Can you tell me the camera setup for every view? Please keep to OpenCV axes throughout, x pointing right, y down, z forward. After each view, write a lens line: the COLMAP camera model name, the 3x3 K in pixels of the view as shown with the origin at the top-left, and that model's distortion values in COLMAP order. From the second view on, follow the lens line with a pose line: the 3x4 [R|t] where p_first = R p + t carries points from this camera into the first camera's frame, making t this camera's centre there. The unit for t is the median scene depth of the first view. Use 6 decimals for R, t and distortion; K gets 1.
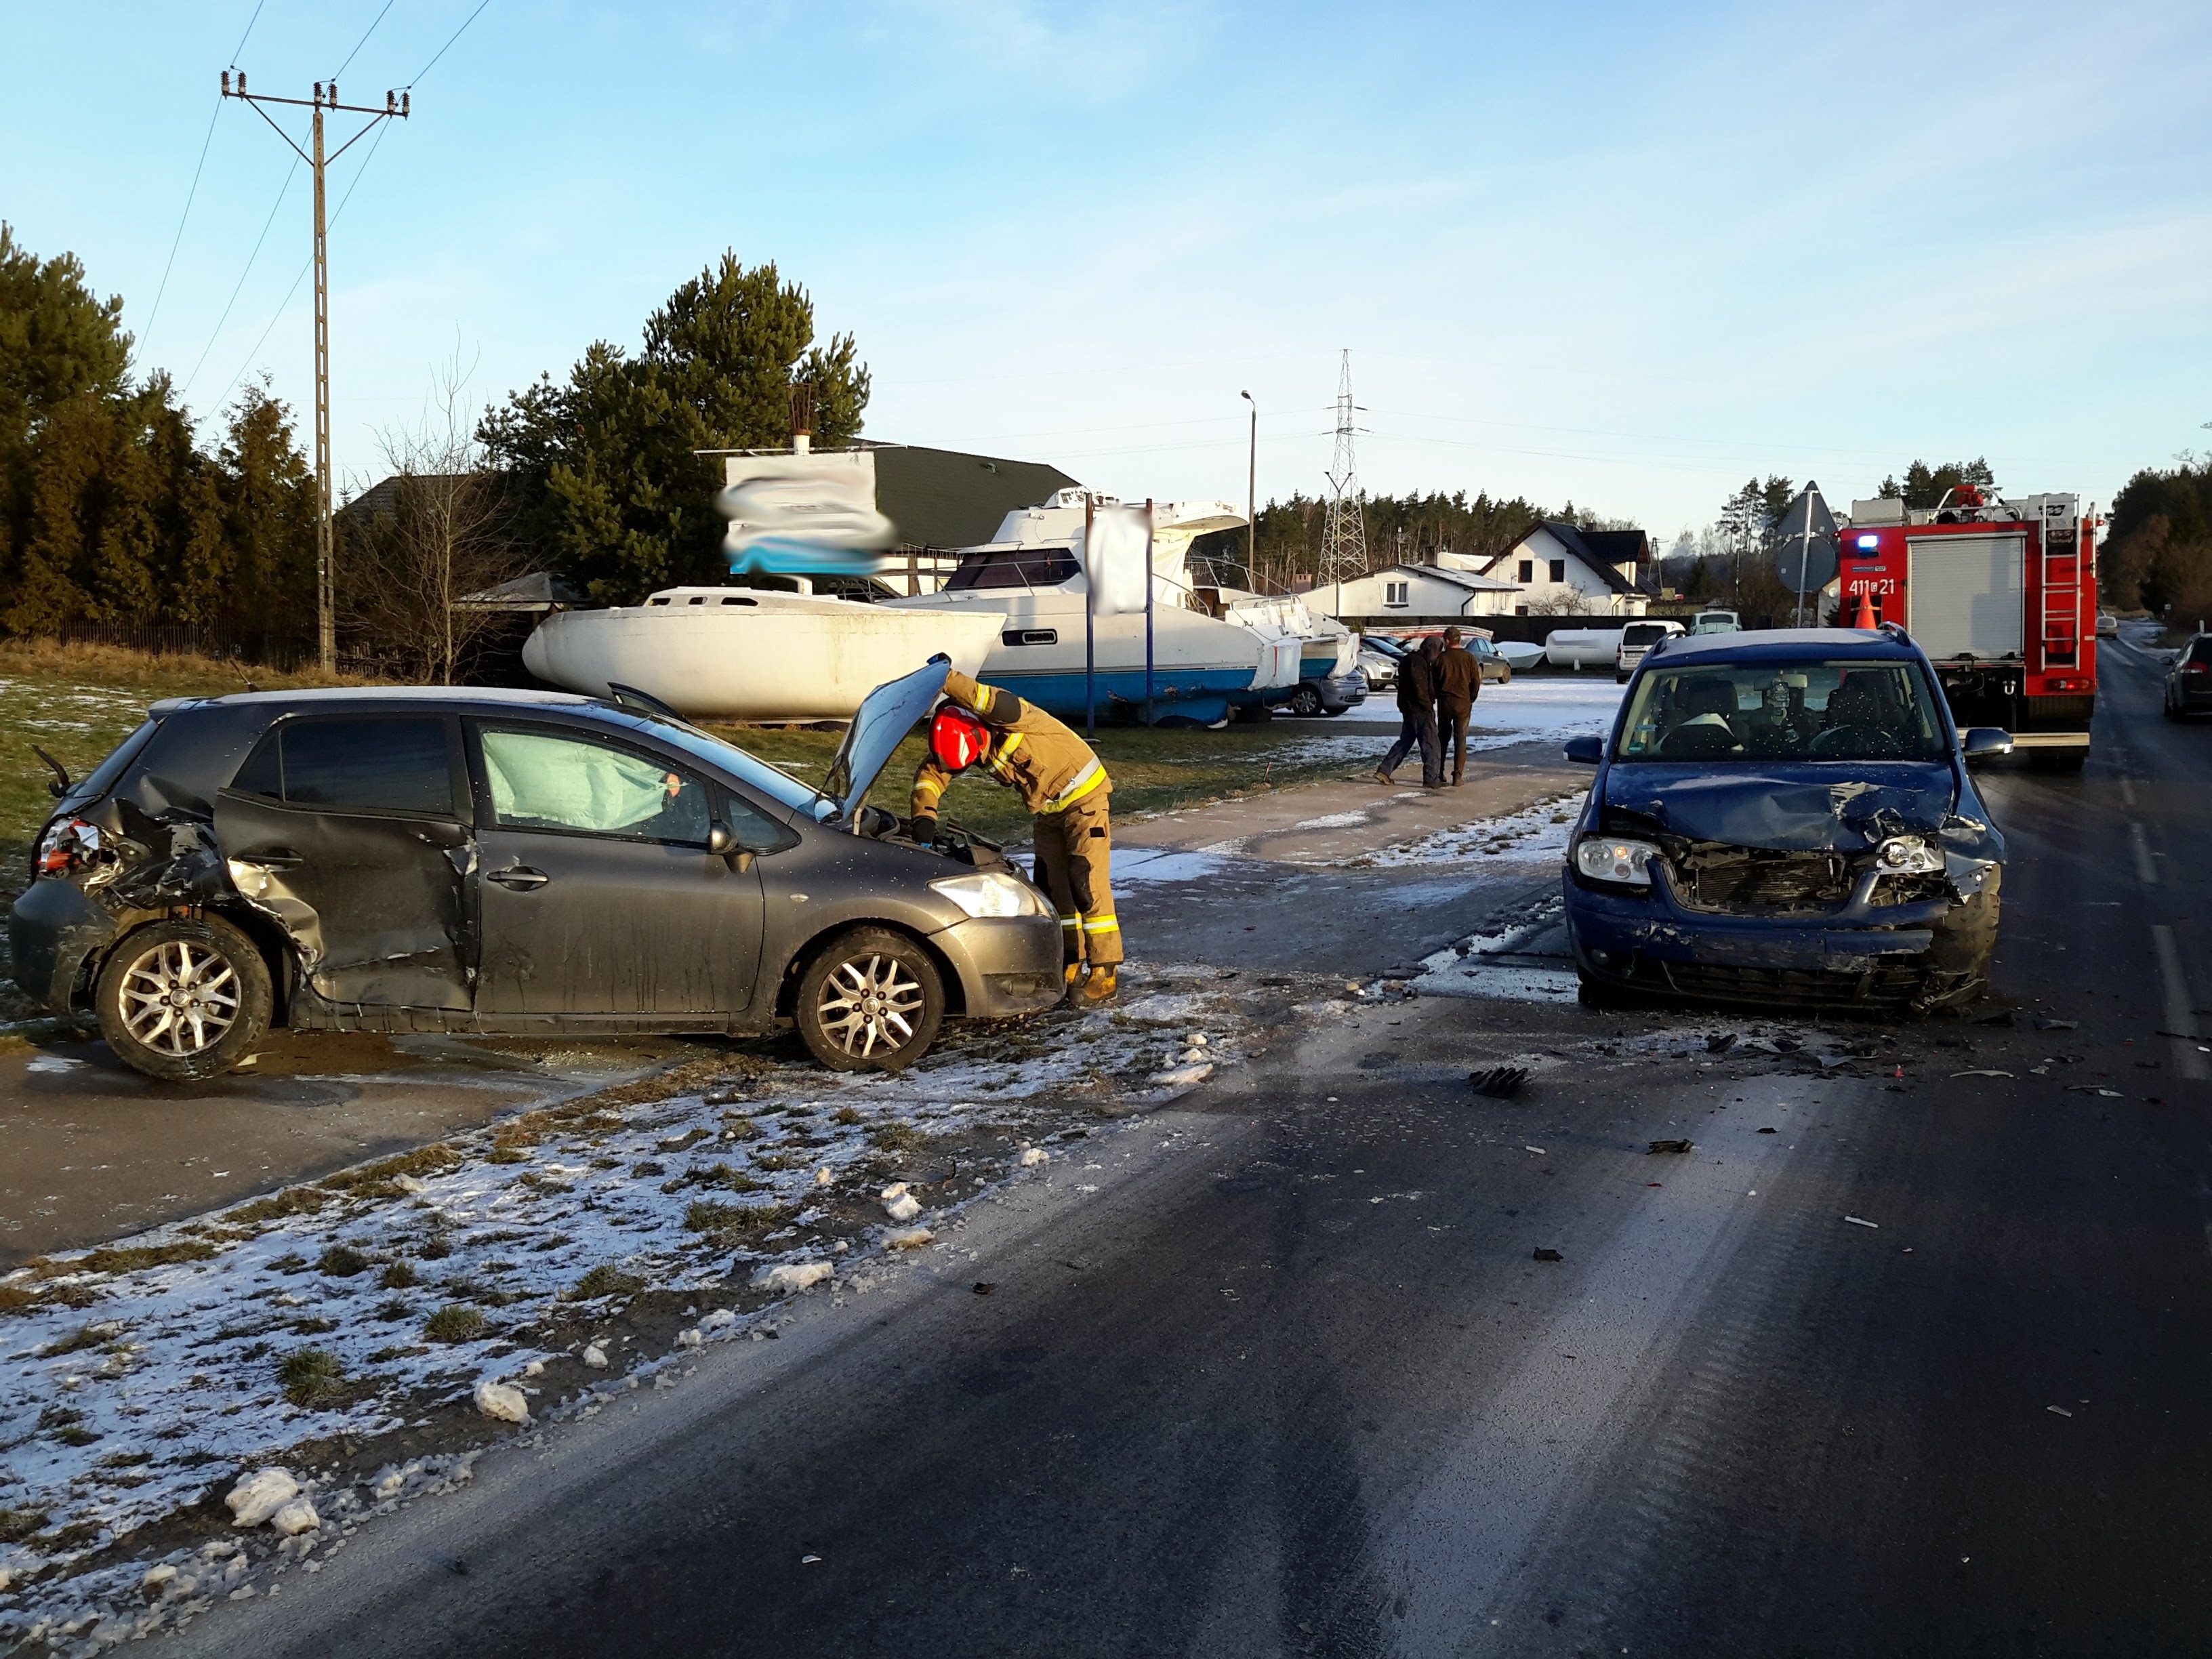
lens RADIAL K [[2066.6, 0, 1117.3], [0, 2066.6, 834.6], [0, 0, 1]] dist [0.204926, -0.494581]
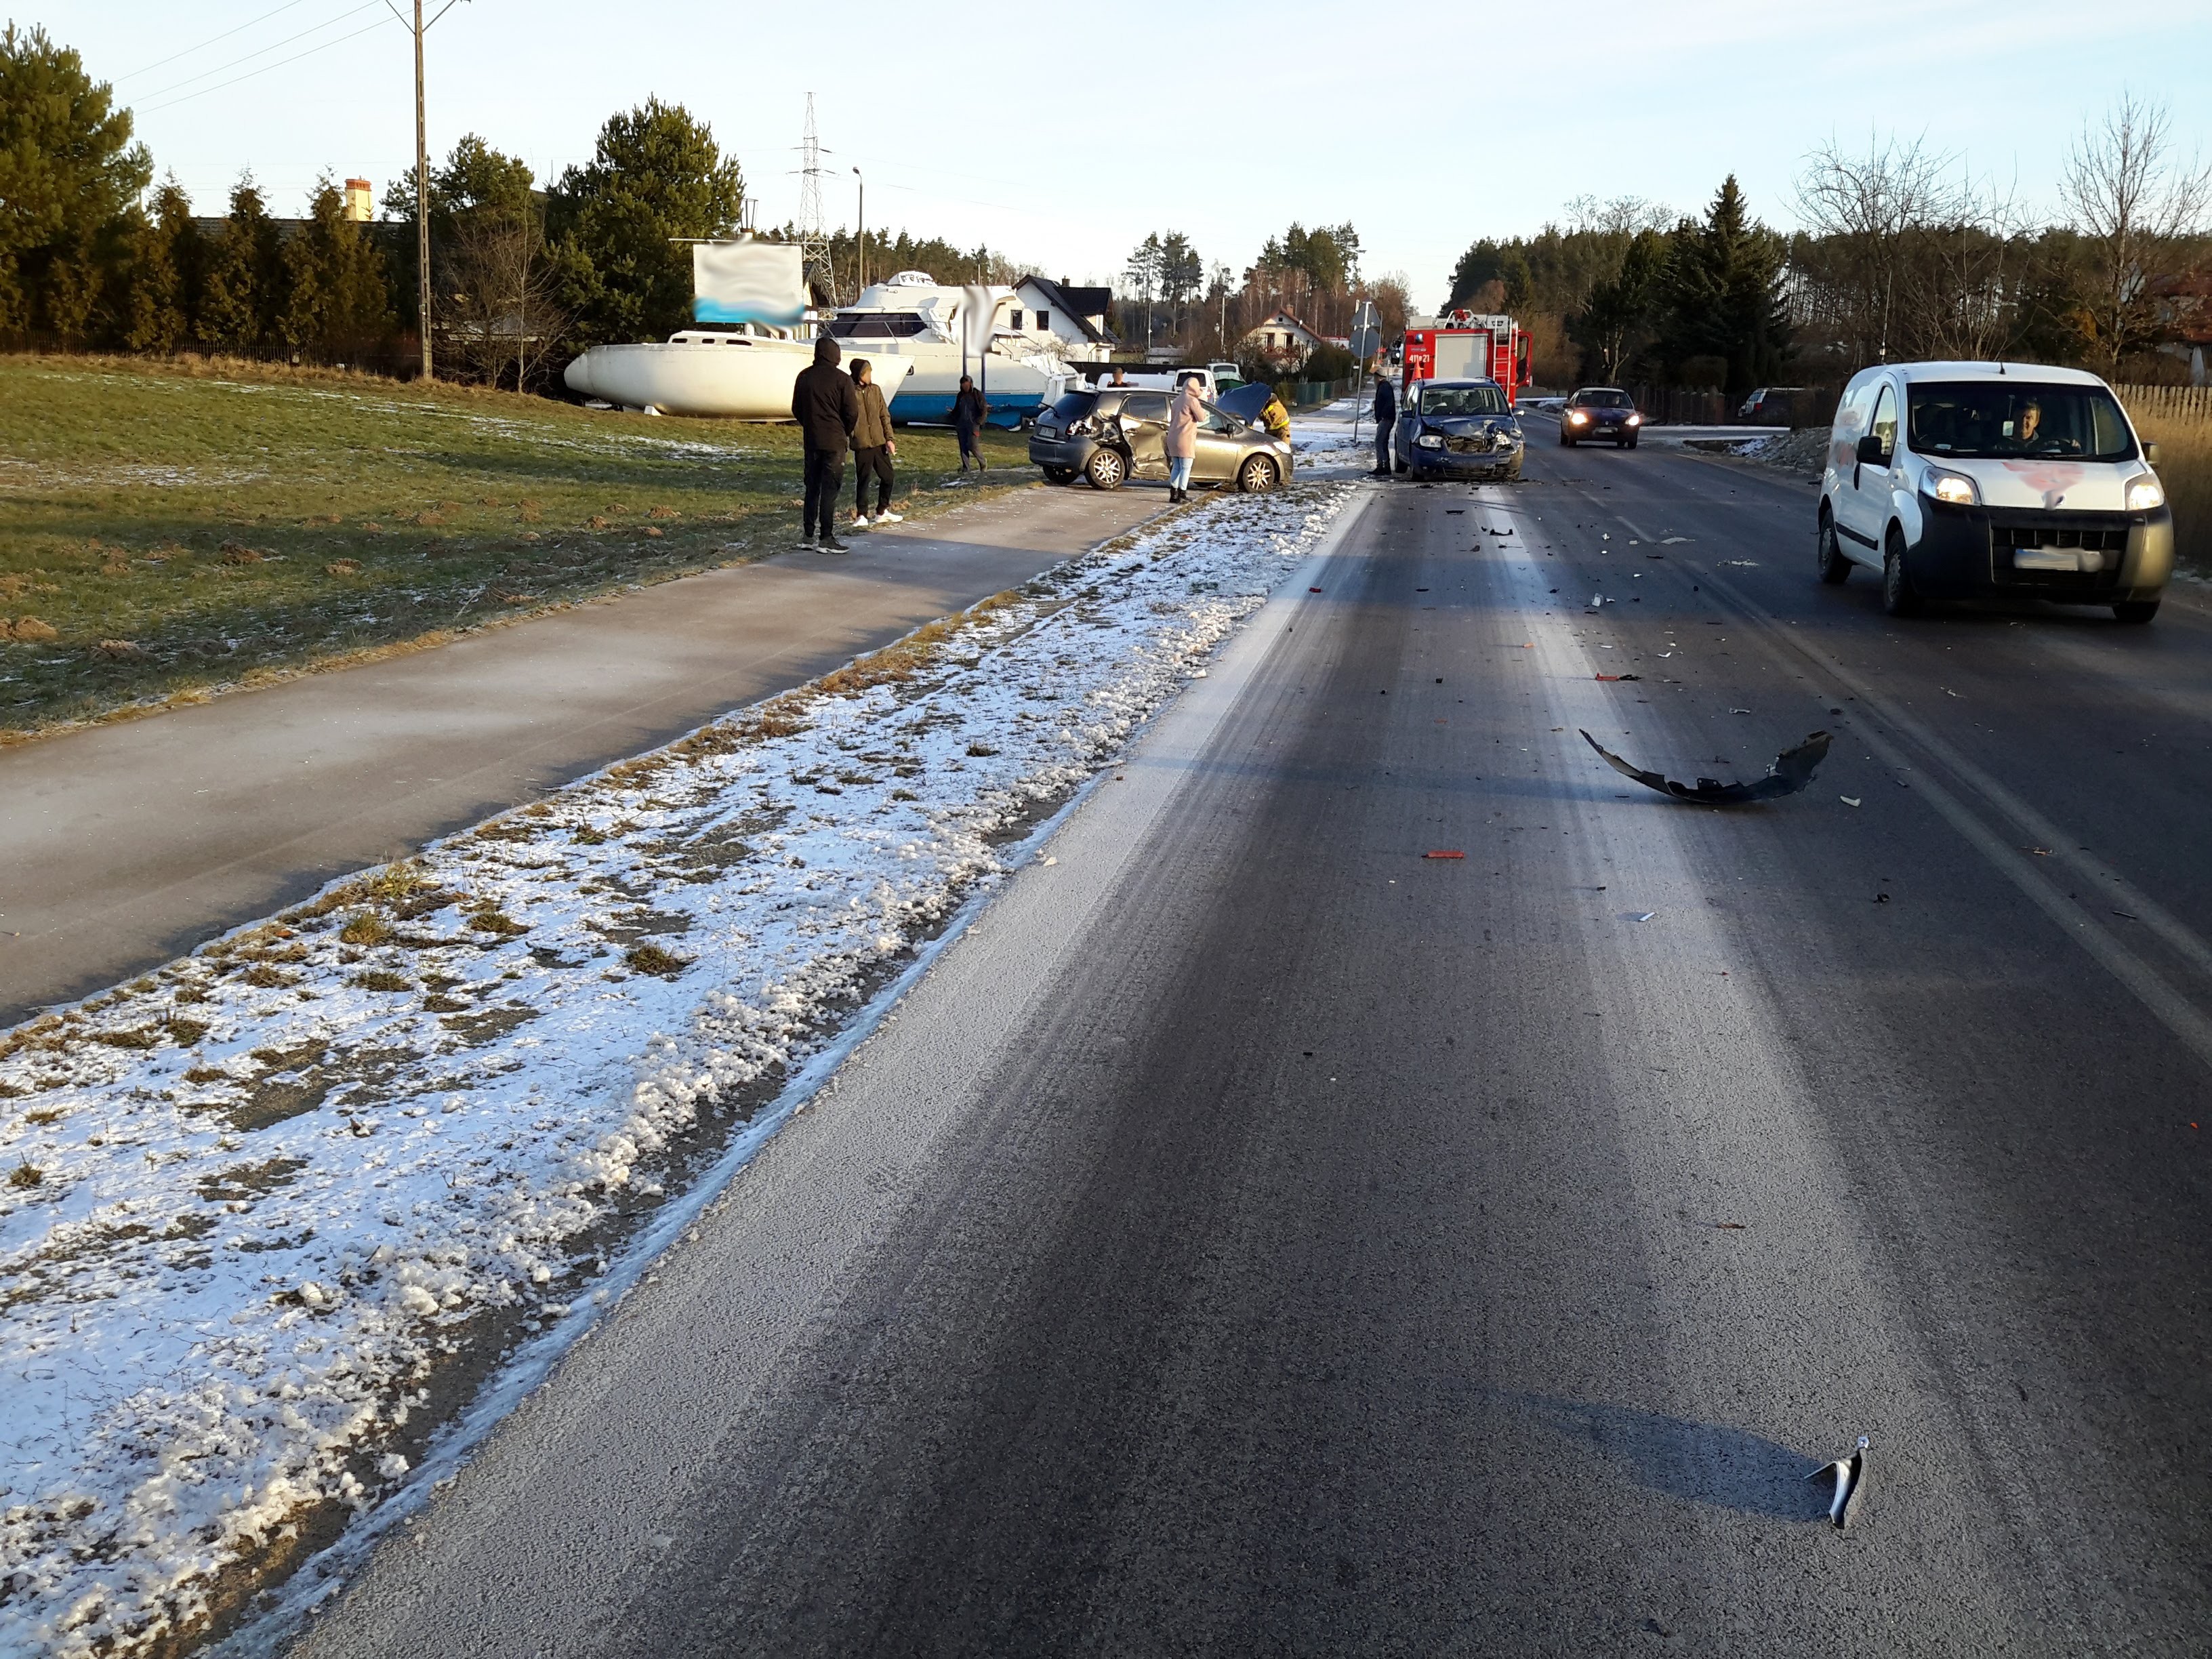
lens RADIAL K [[2066.6, 0, 1117.3], [0, 2066.6, 834.6], [0, 0, 1]] dist [0.204926, -0.494581]
pose [[0.958763, -0.039021, 0.281515, -0.319491], [0.004327, 0.992419, 0.122822, 0.058106], [-0.284174, -0.116539, 0.951664, -0.573699]]
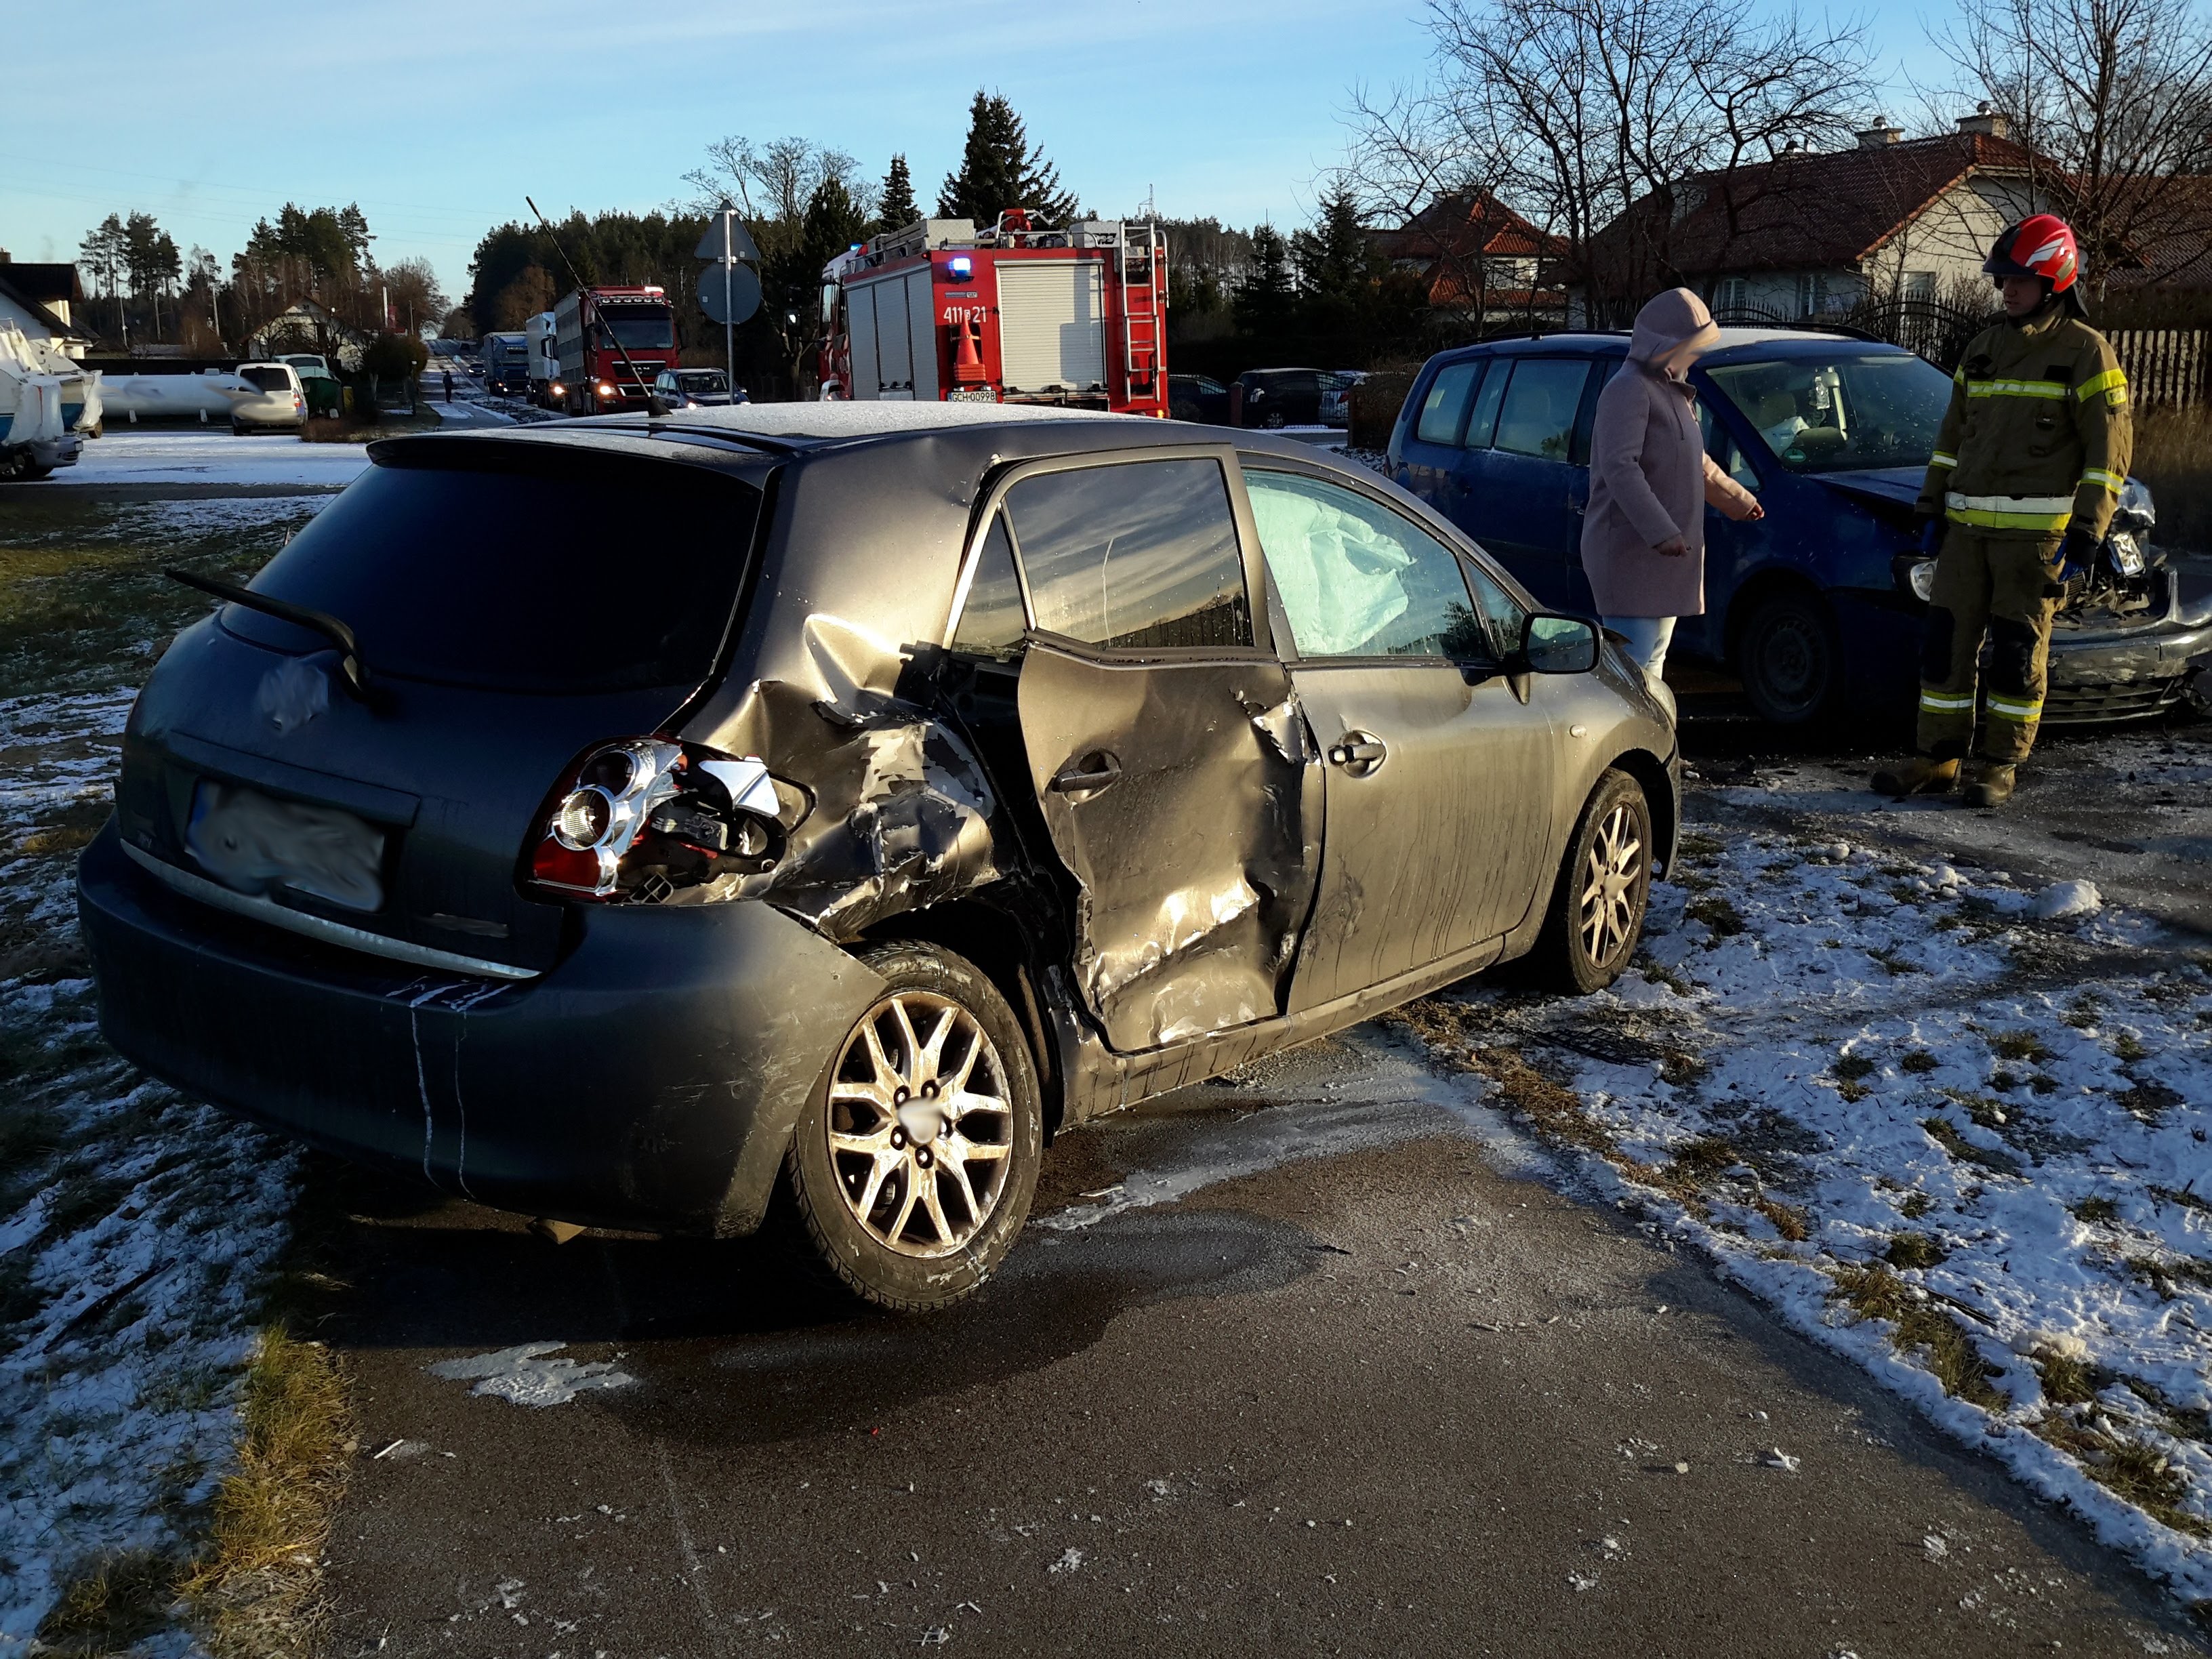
lens RADIAL K [[2075.0, 0, 1178.8], [0, 2075.0, 831.0], [0, 0, 1]] dist [-0.012804, -0.003724]
pose [[0.719602, -0.153137, 0.677291, -0.142674], [0.072971, 0.986655, 0.145555, -0.008466], [-0.690542, -0.055318, 0.721173, 0.136326]]
